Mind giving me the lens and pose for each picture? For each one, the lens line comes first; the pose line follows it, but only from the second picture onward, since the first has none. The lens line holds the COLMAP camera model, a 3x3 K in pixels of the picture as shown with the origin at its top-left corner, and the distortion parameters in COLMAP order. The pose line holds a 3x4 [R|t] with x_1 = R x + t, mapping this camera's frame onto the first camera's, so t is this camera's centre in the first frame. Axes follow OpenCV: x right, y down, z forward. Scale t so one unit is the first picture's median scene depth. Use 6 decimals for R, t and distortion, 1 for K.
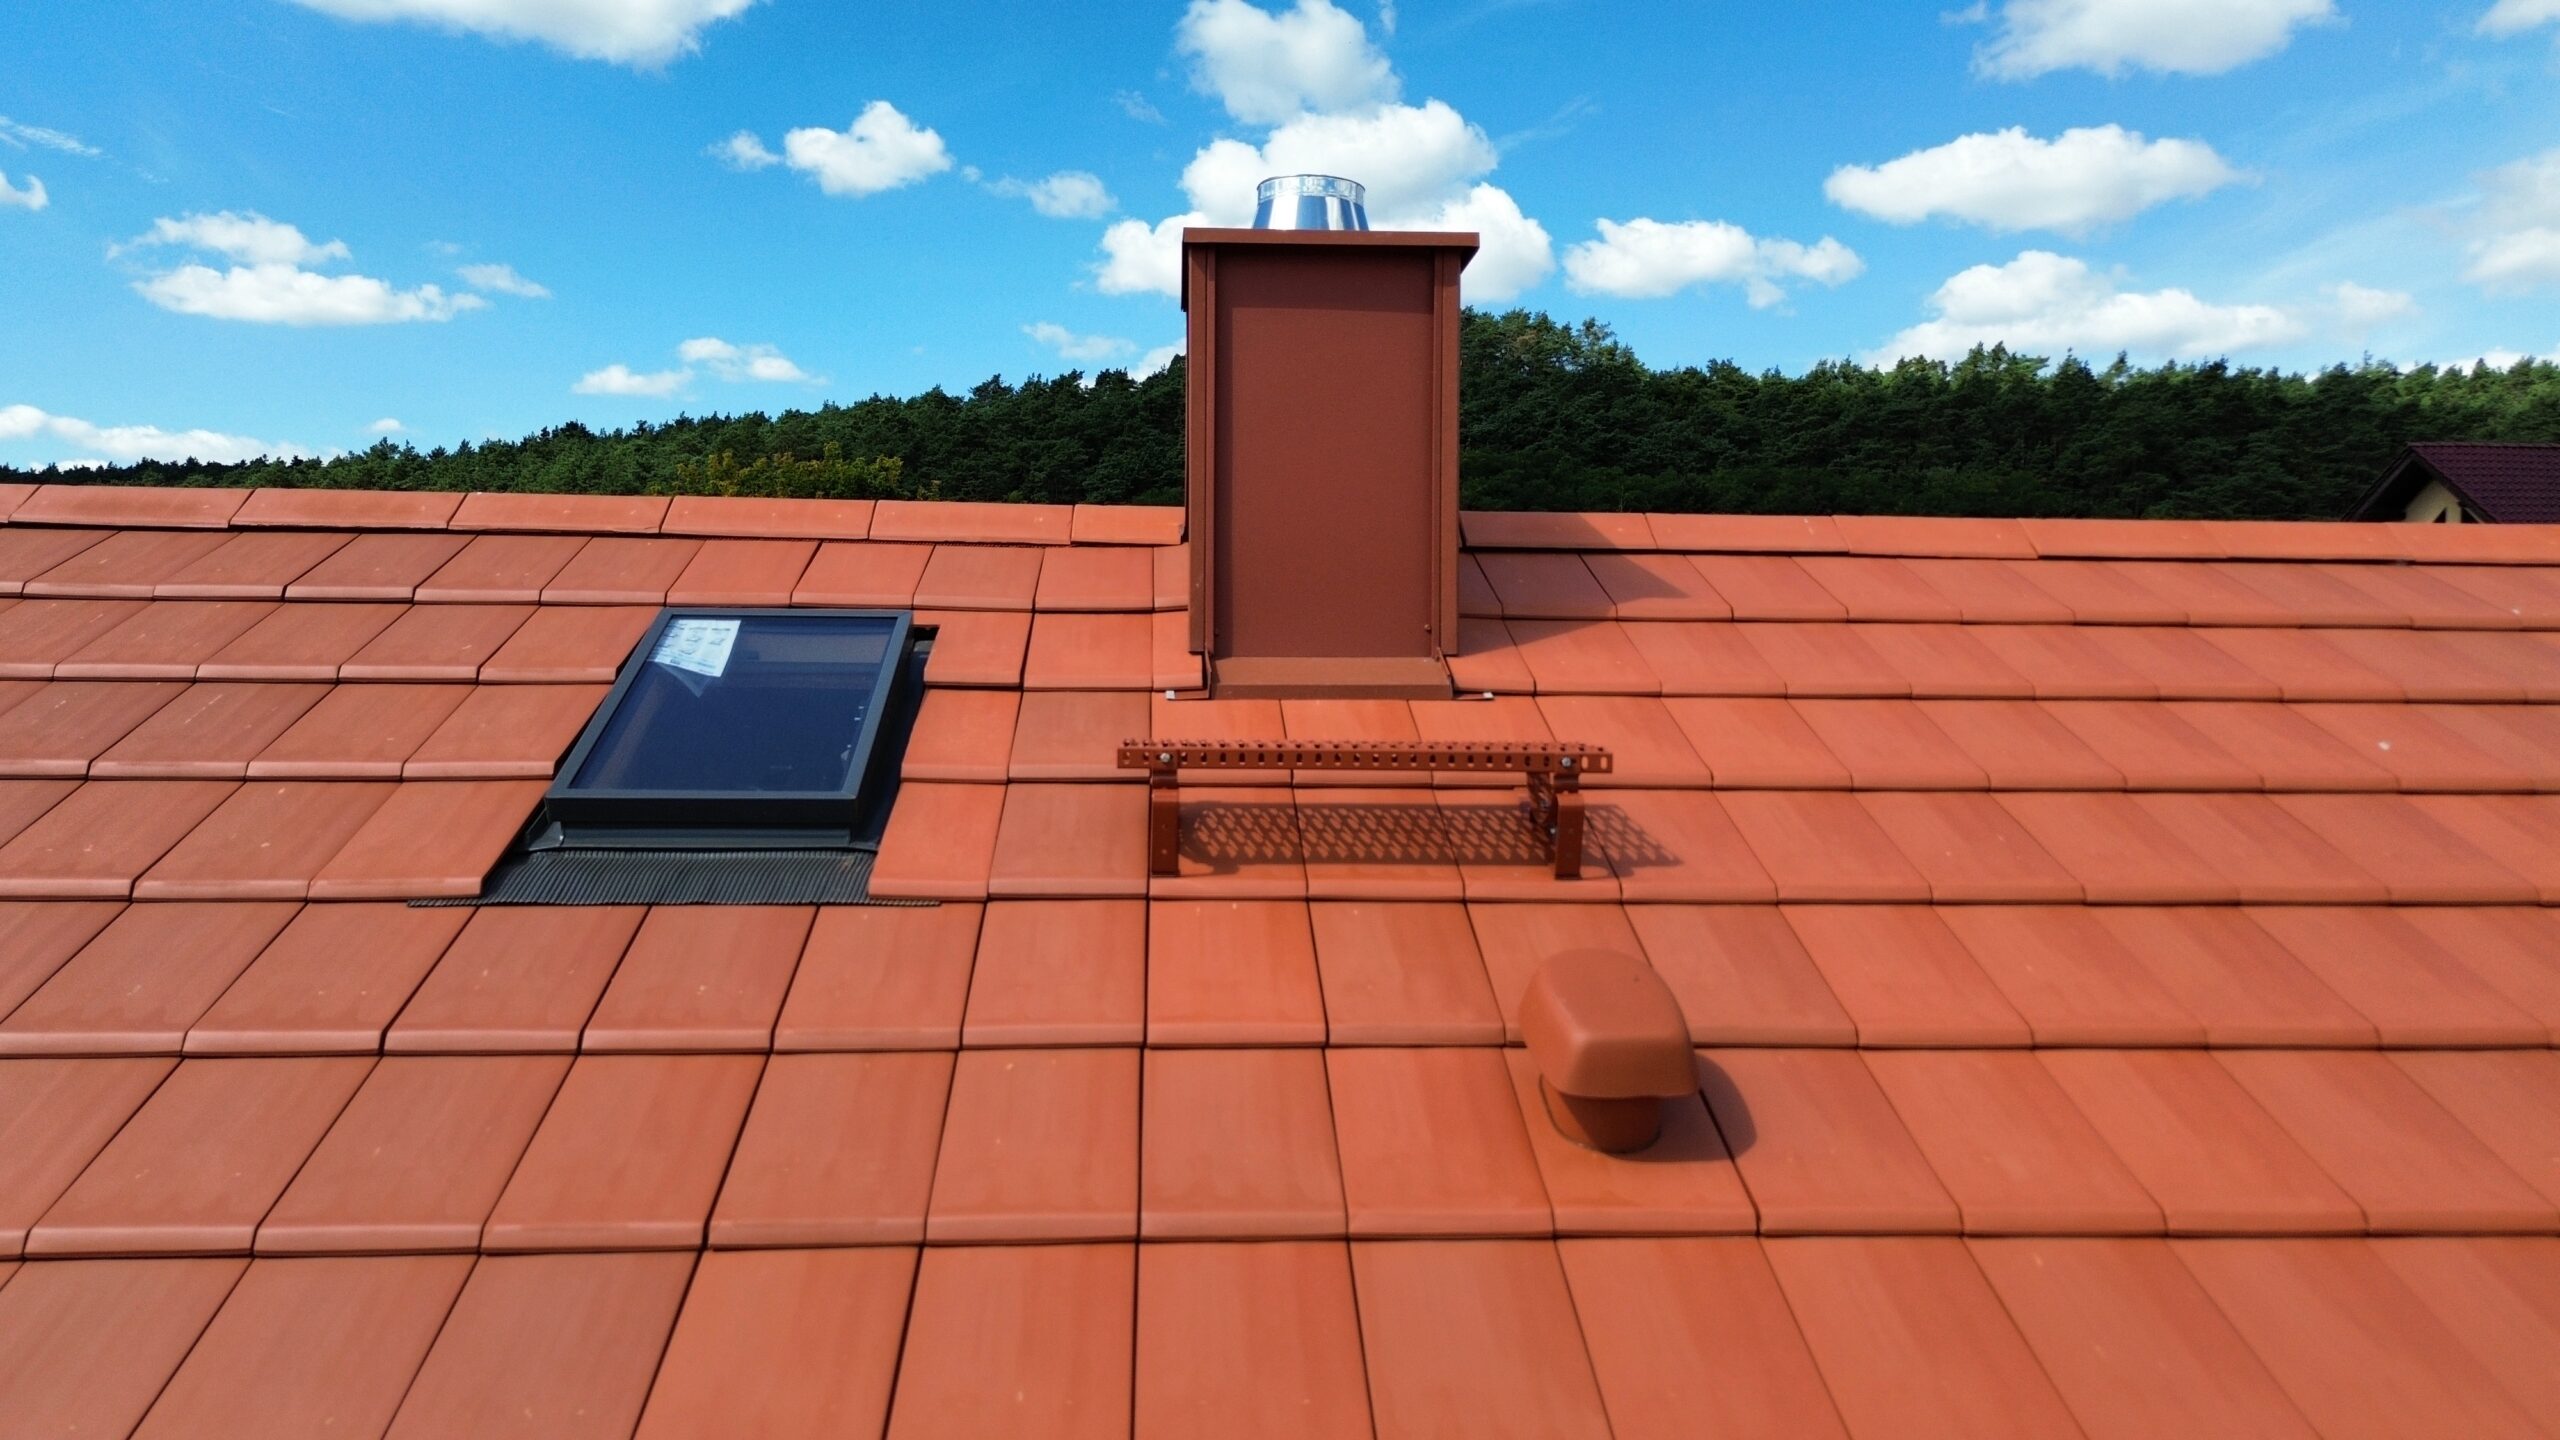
lens RADIAL K [[1800.4, 0, 1281.8], [0, 1800.4, 661.0], [0, 0, 1]] dist [0.085220, -0.096797]
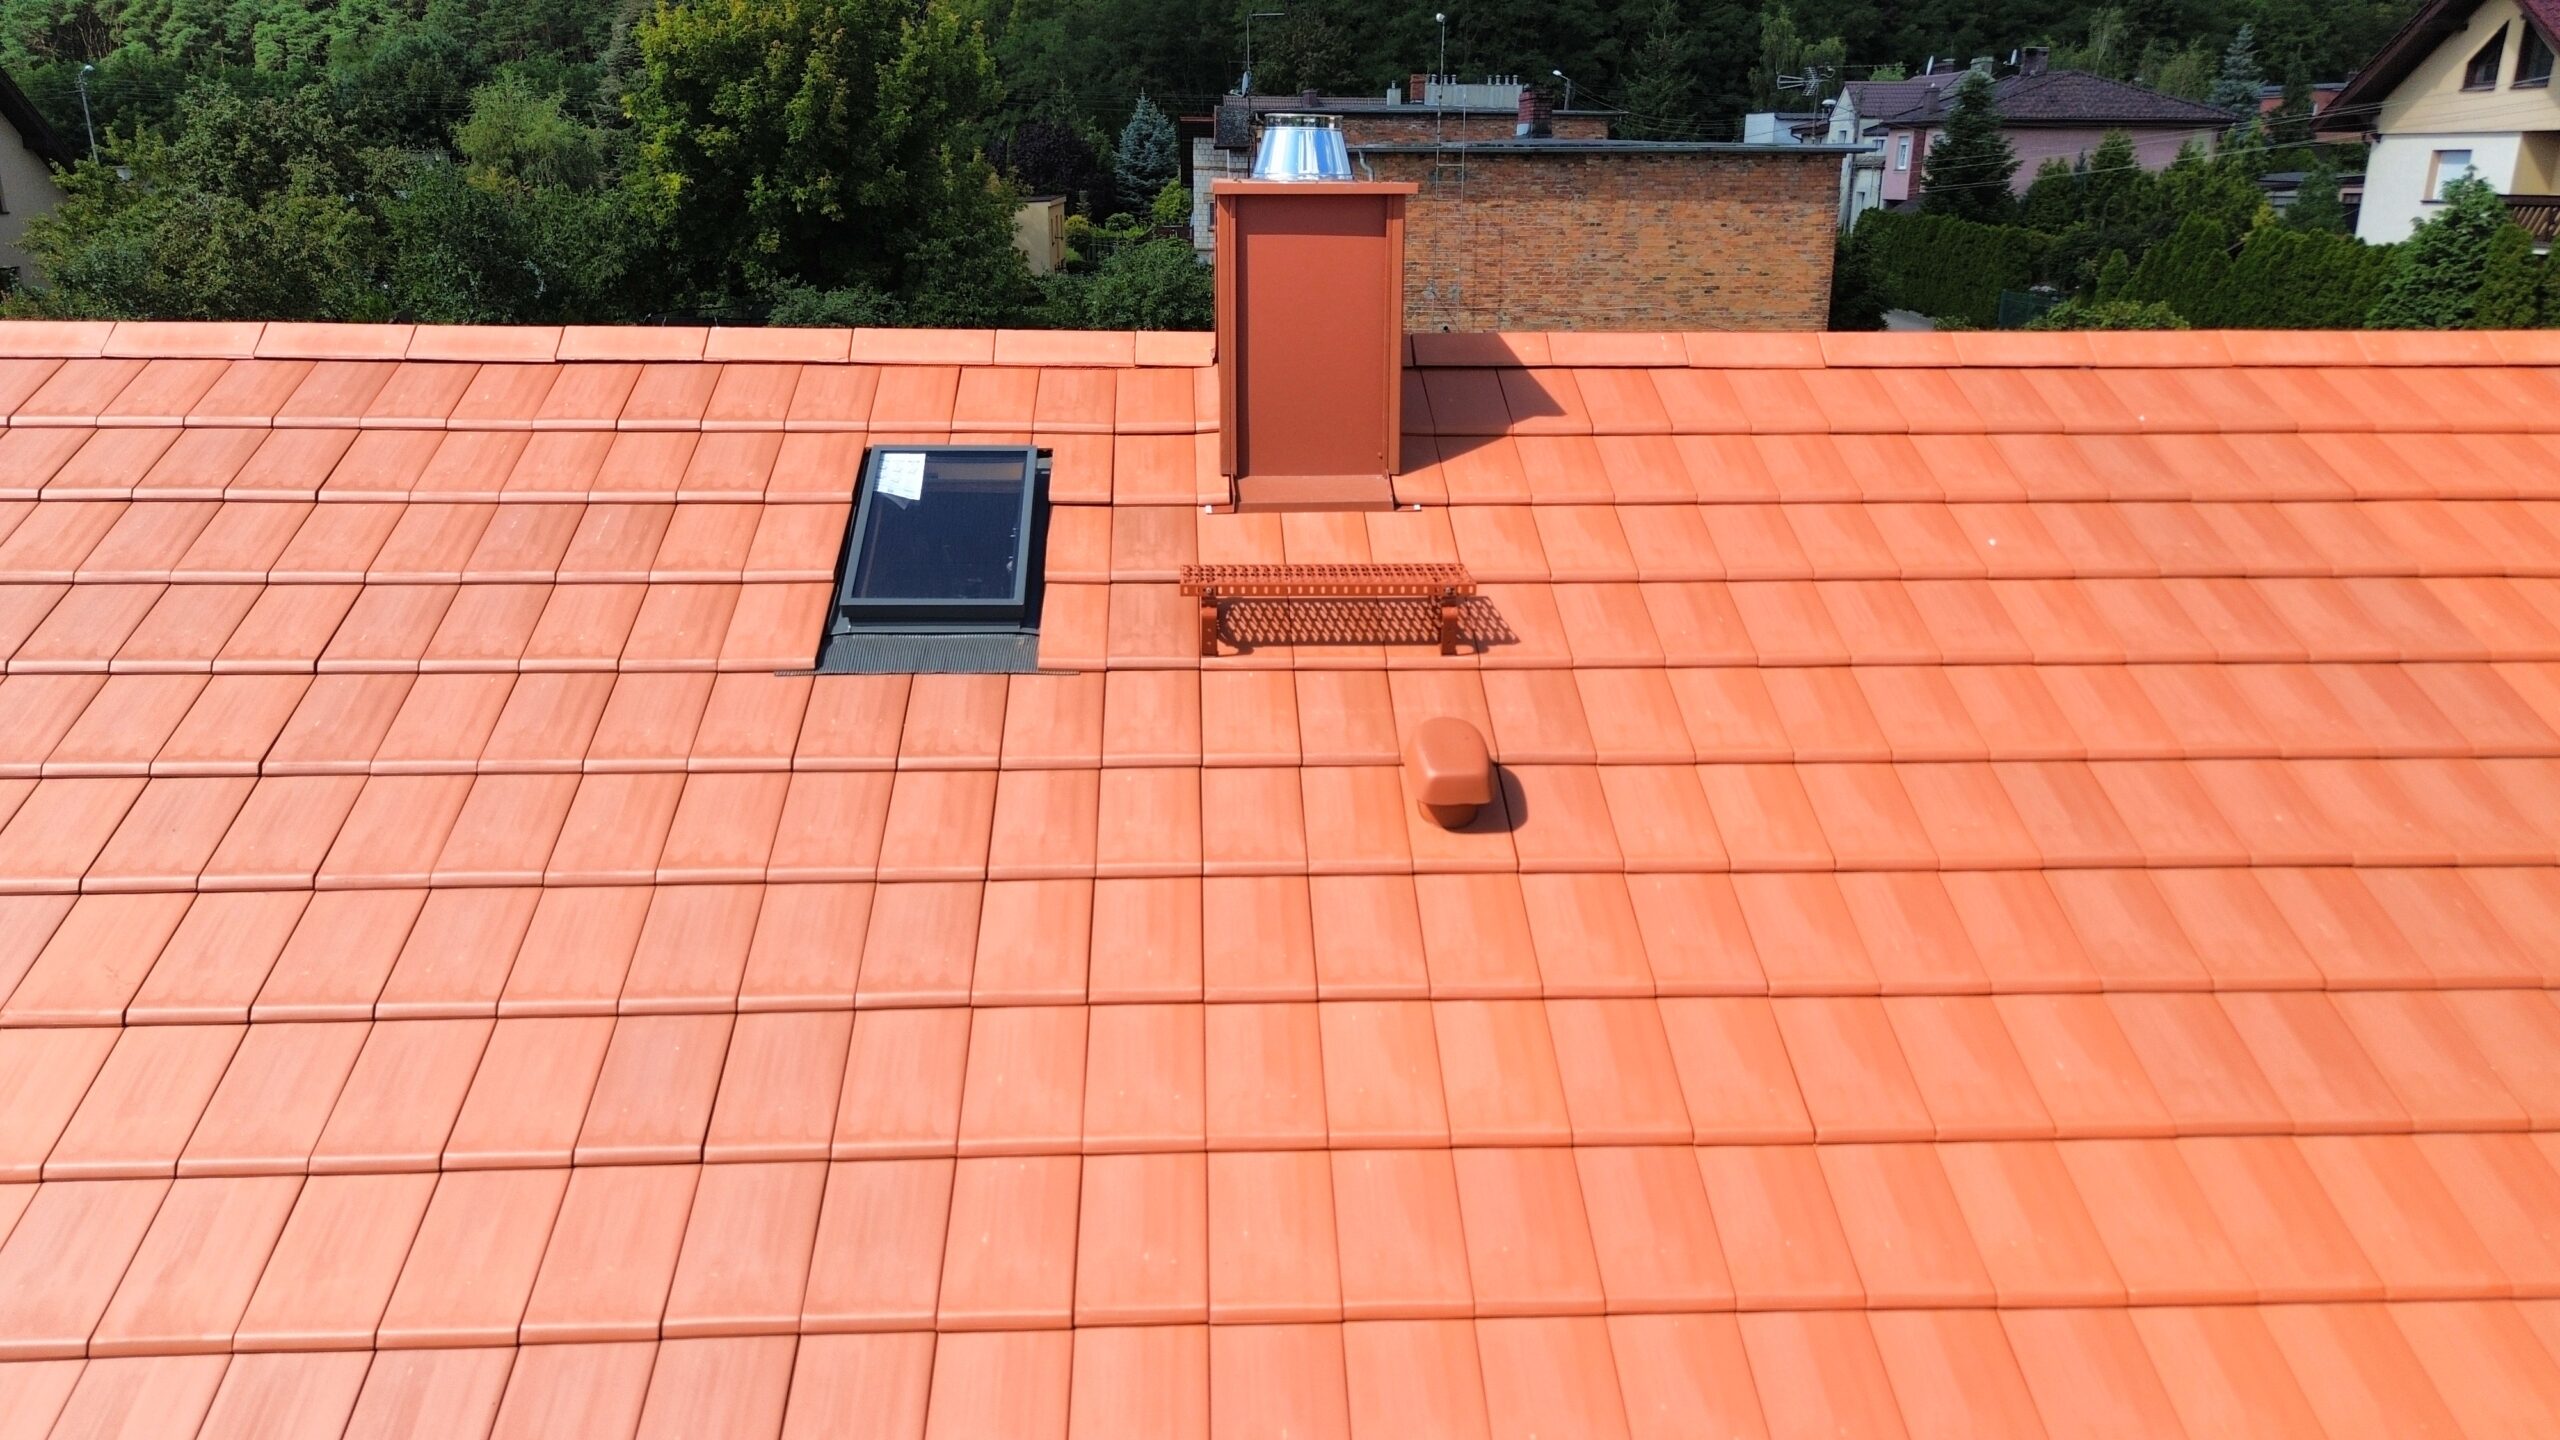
lens RADIAL K [[1812.3, 0, 1281.4], [0, 1812.3, 678.5], [0, 0, 1]] dist [0.049912, -0.040523]
pose [[0.999904, 0.001883, -0.013702, 0.020887], [0.001998, 0.960637, 0.277798, -0.266429], [0.013686, -0.277799, 0.960542, -0.511324]]
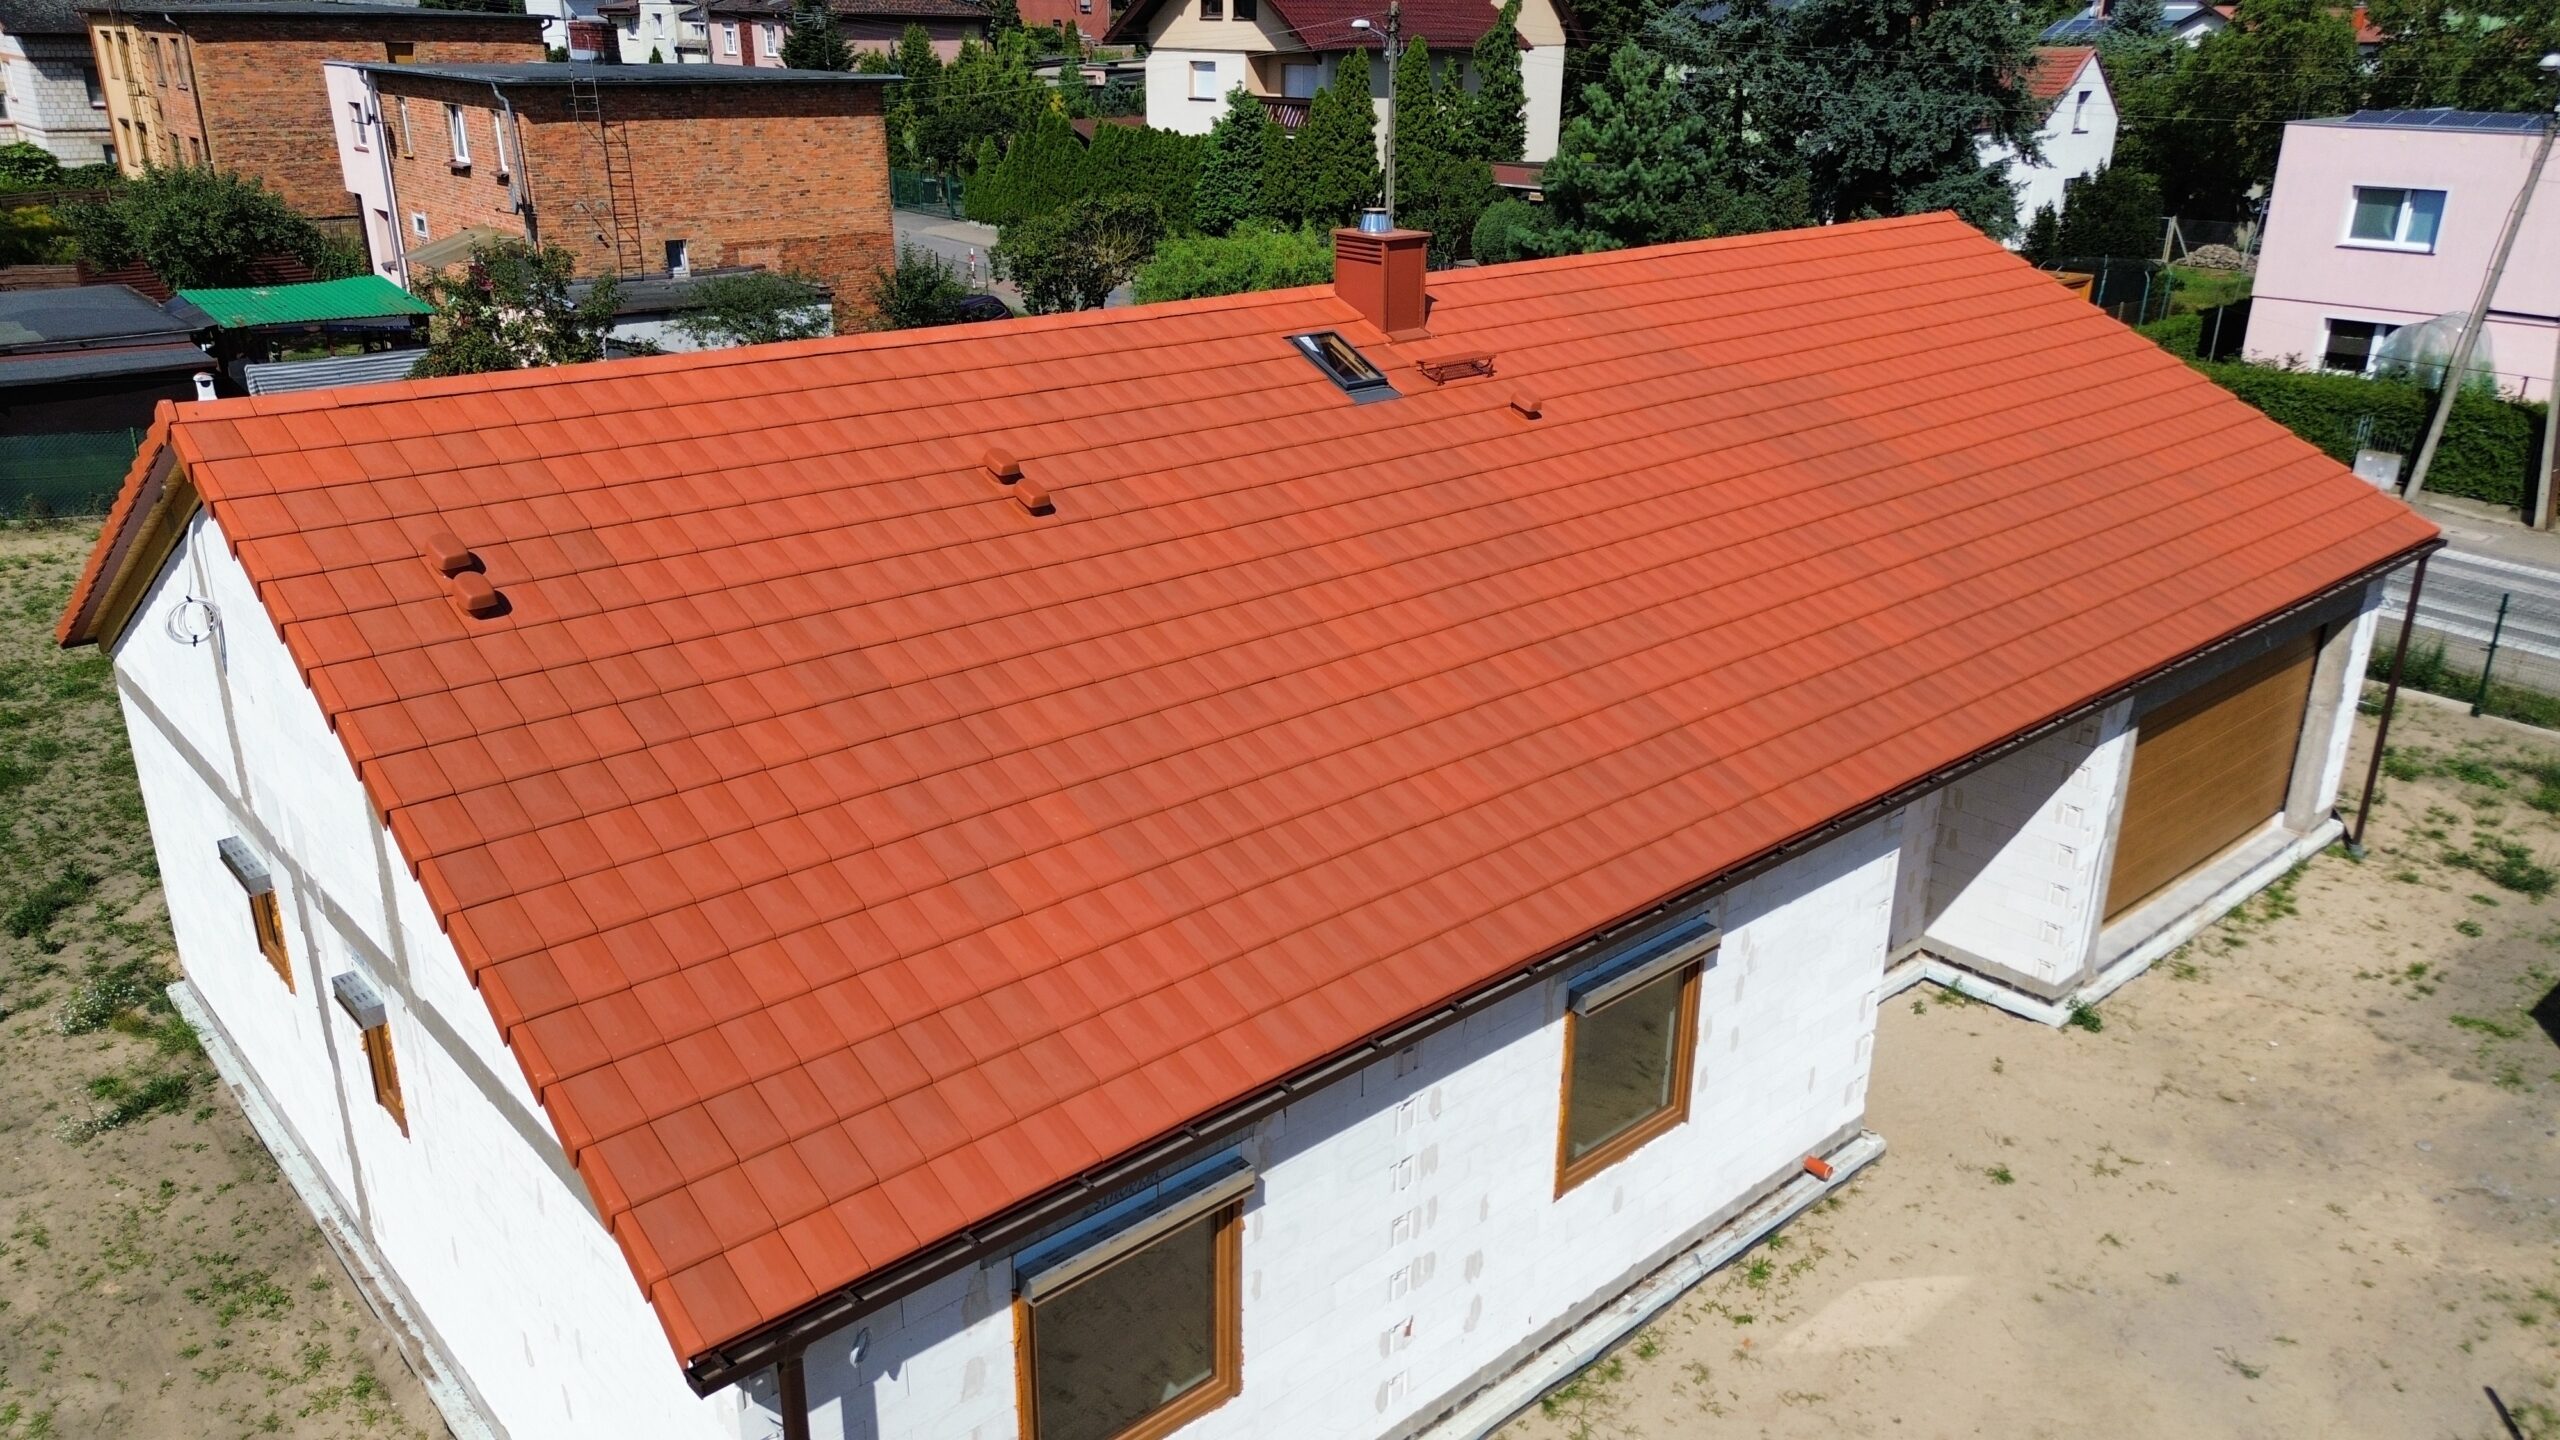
lens RADIAL K [[1812.3, 0, 1281.4], [0, 1812.3, 678.5], [0, 0, 1]] dist [0.049912, -0.040523]
pose [[0.785488, -0.210224, 0.582078, -3.132201], [-0.007190, 0.937376, 0.348246, -0.787644], [-0.618836, -0.277728, 0.734786, -2.463457]]
